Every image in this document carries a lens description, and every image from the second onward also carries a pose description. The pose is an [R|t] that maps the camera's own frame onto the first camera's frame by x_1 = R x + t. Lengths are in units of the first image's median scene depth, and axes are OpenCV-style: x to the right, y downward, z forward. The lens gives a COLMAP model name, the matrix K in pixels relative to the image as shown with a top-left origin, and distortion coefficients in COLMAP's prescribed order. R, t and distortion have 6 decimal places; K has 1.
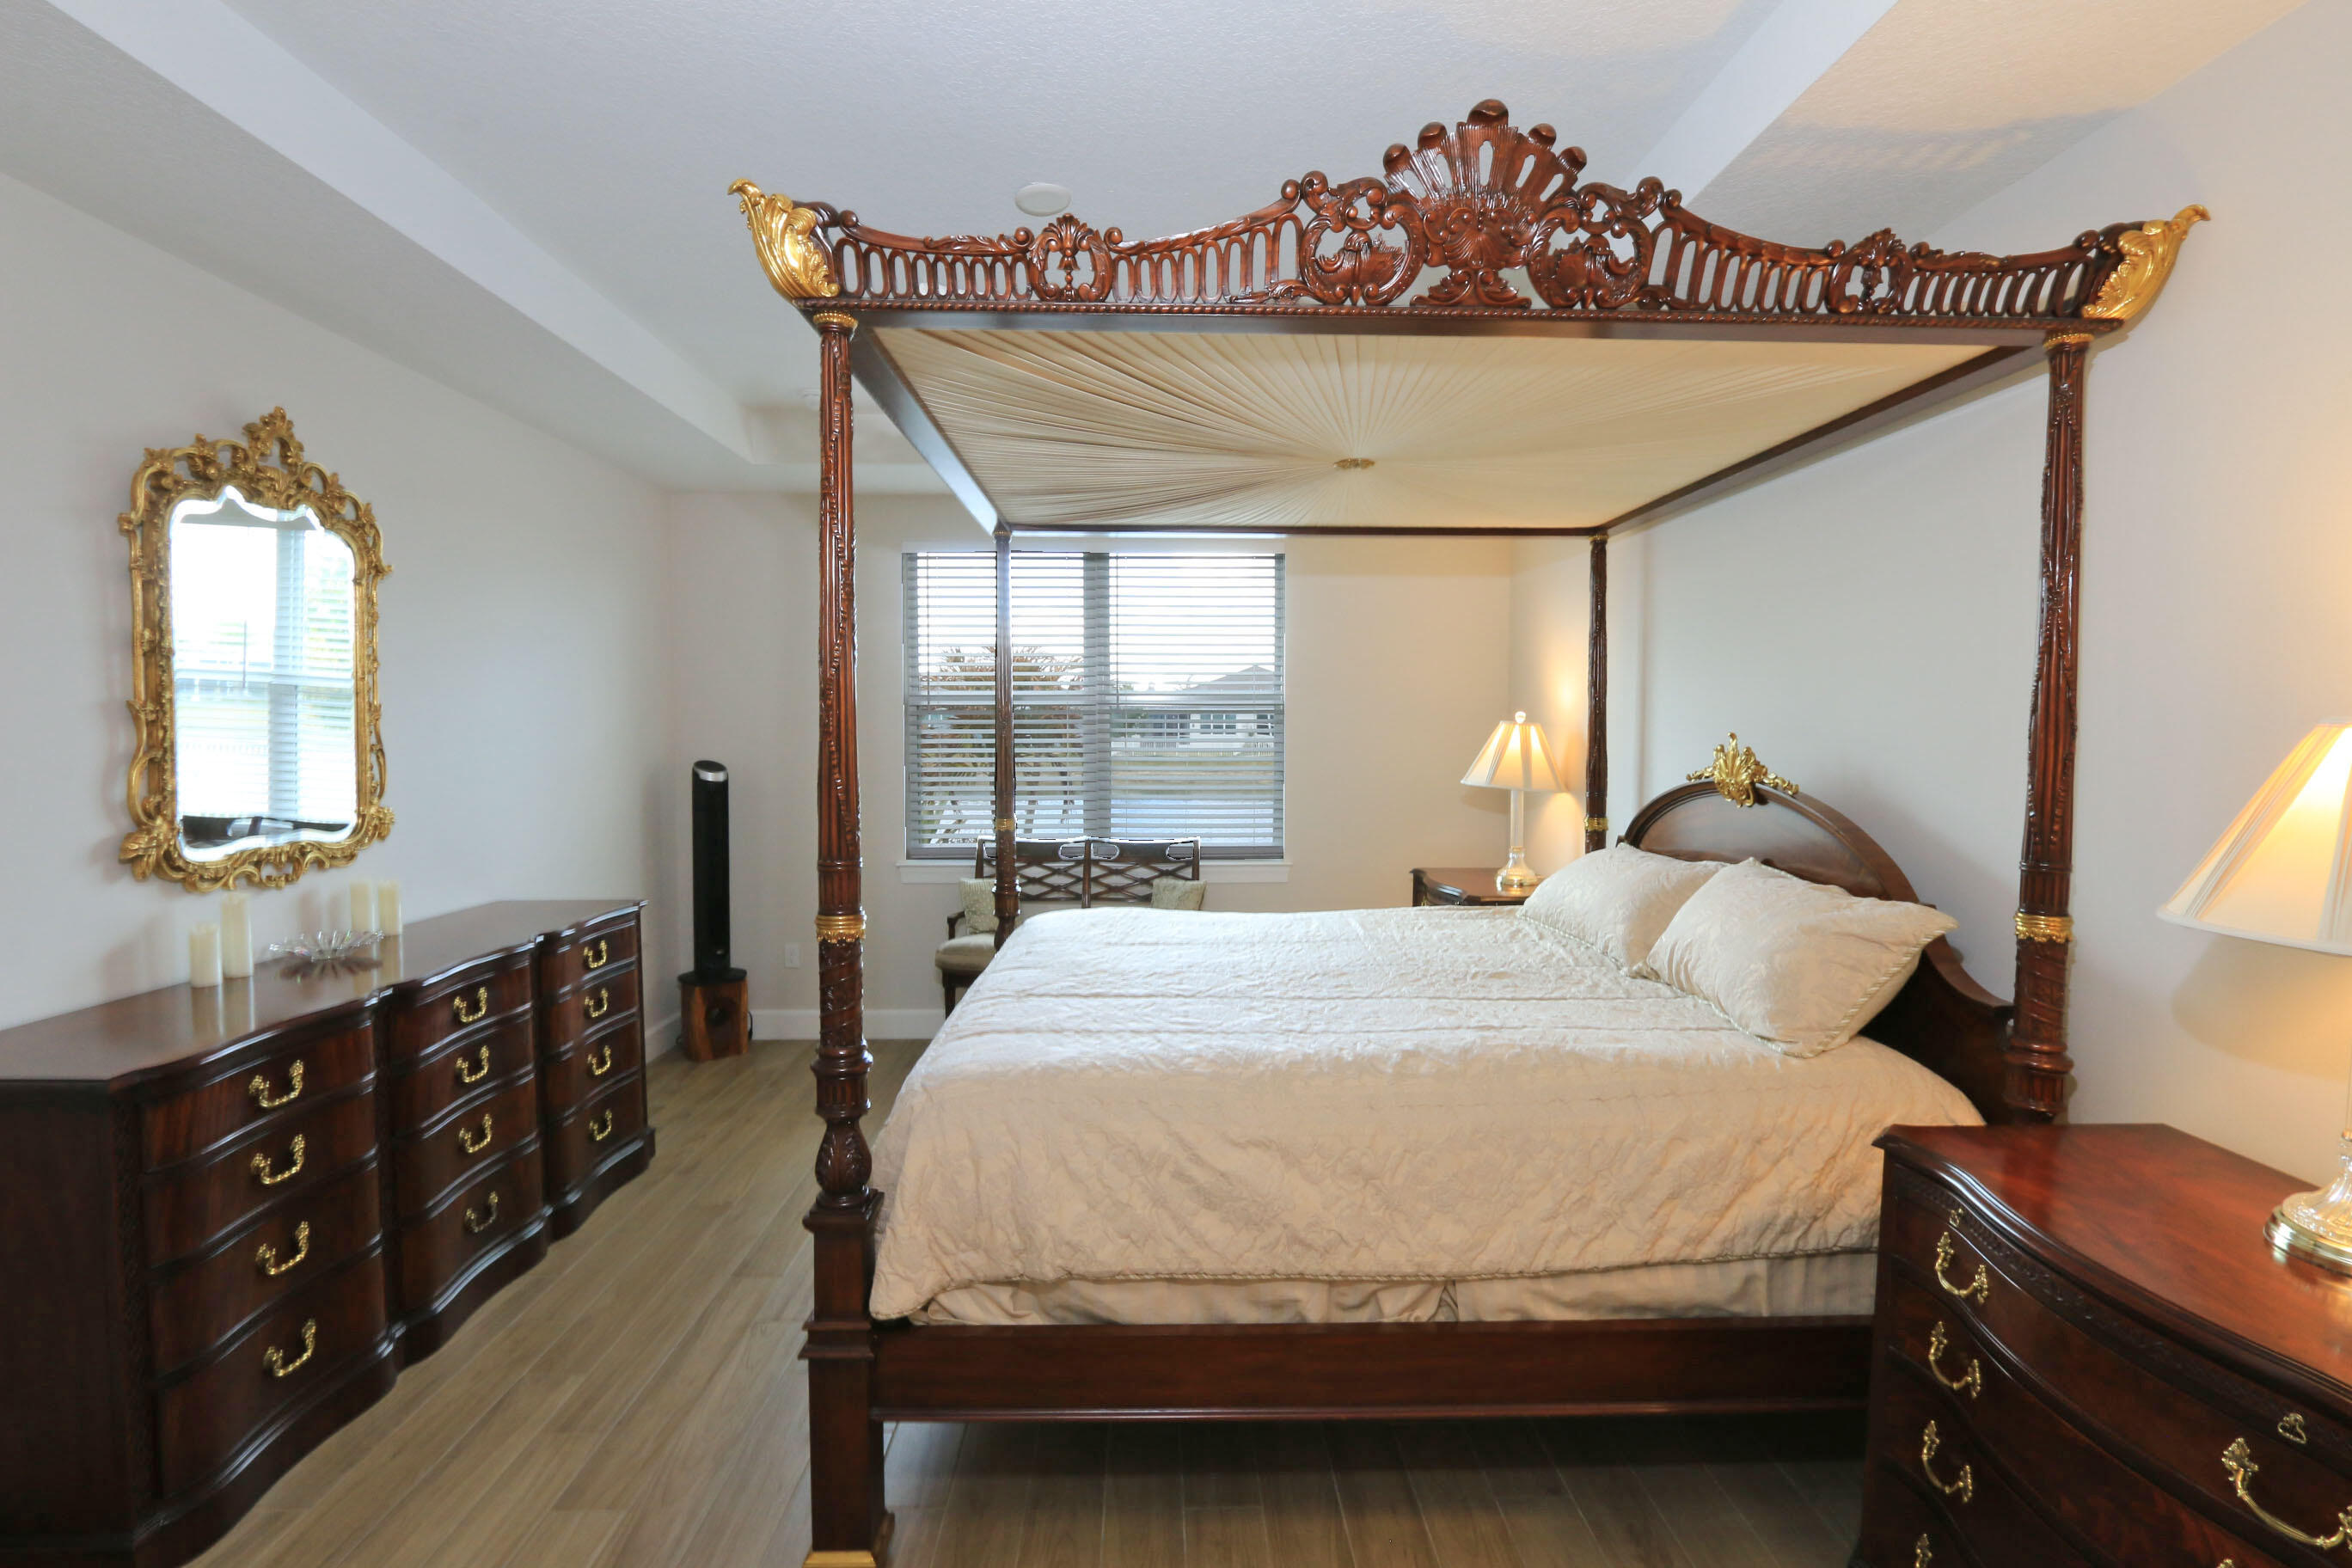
lens RADIAL K [[1078.2, 0, 1166.1], [0, 1078.2, 779.5], [0, 0, 1]] dist [-0.025947, 0.005700]
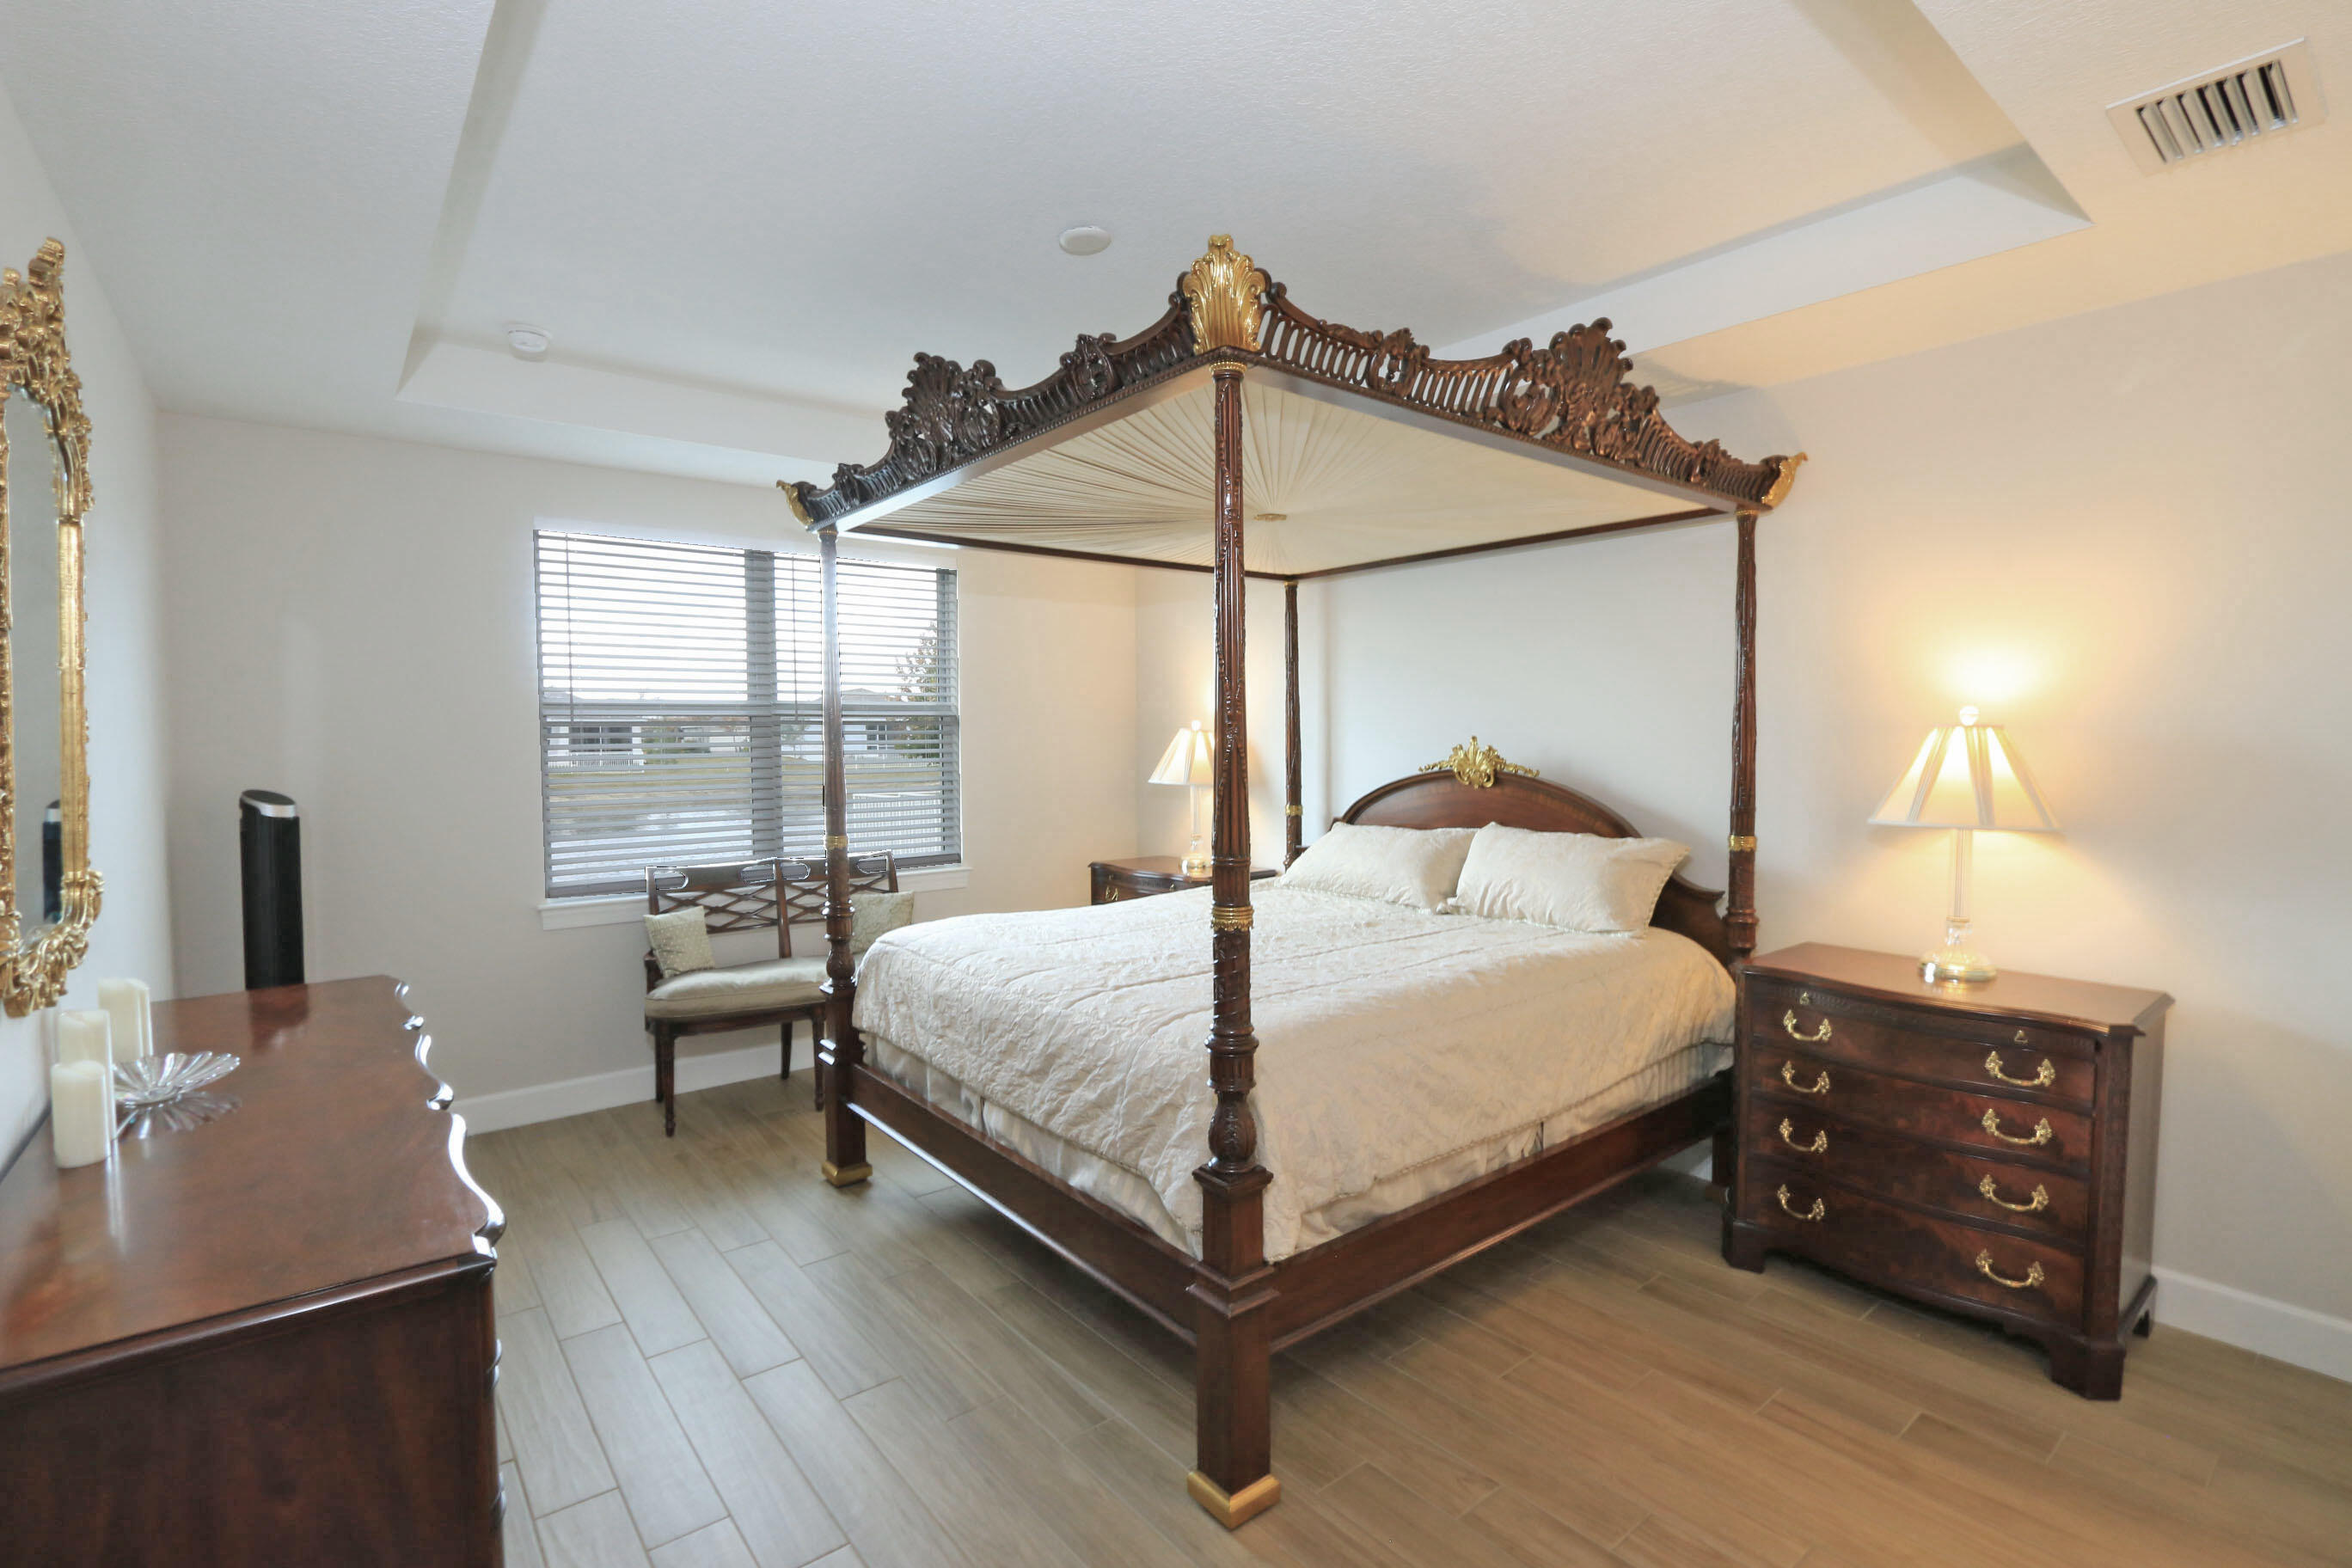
lens RADIAL K [[1078.2, 0, 1165.6], [0, 1078.2, 781.1], [0, 0, 1]] dist [-0.025947, 0.005700]
pose [[0.795889, -0.034260, 0.604473, -0.703516], [0.039208, 0.999219, 0.005010, -0.006812], [-0.604172, 0.019713, 0.796610, 0.113672]]
